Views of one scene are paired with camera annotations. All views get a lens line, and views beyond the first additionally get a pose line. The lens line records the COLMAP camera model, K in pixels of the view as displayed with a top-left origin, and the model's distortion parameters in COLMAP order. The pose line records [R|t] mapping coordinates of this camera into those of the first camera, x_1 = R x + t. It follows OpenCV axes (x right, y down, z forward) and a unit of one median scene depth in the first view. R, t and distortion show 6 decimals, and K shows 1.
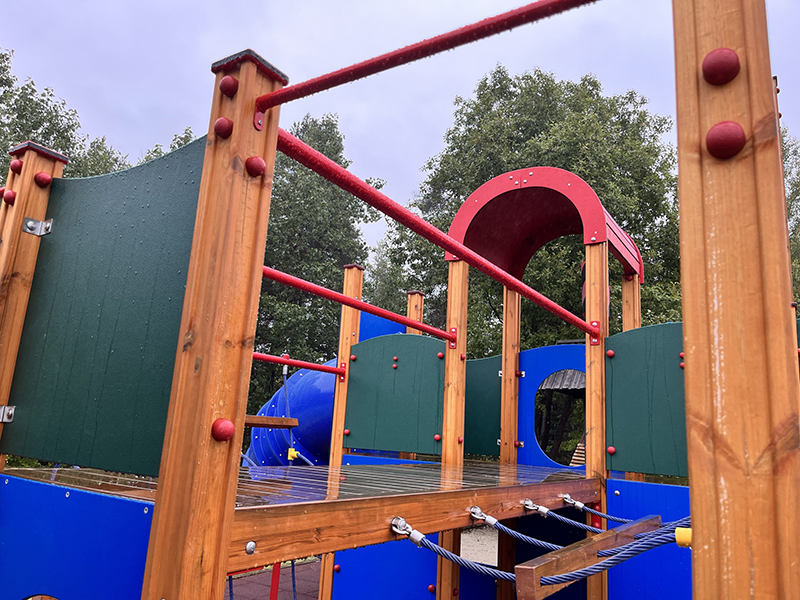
lens RADIAL K [[602.3, 0, 382.4], [0, 602.3, 299.5], [0, 0, 1]] dist [0.006332, -0.072389]
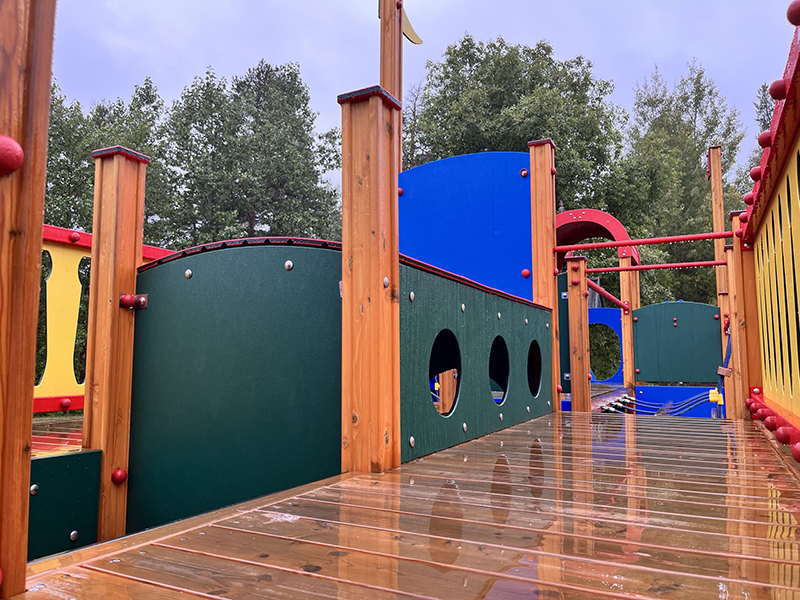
lens RADIAL K [[606.3, 0, 400.0], [0, 606.3, 300.0], [0, 0, 1]] dist [-0.005318, 0.000189]
pose [[0.987692, -0.063465, 0.142954, -0.119615], [0.045426, 0.990978, 0.126091, -0.047335], [-0.149667, -0.118045, 0.981664, -0.141232]]
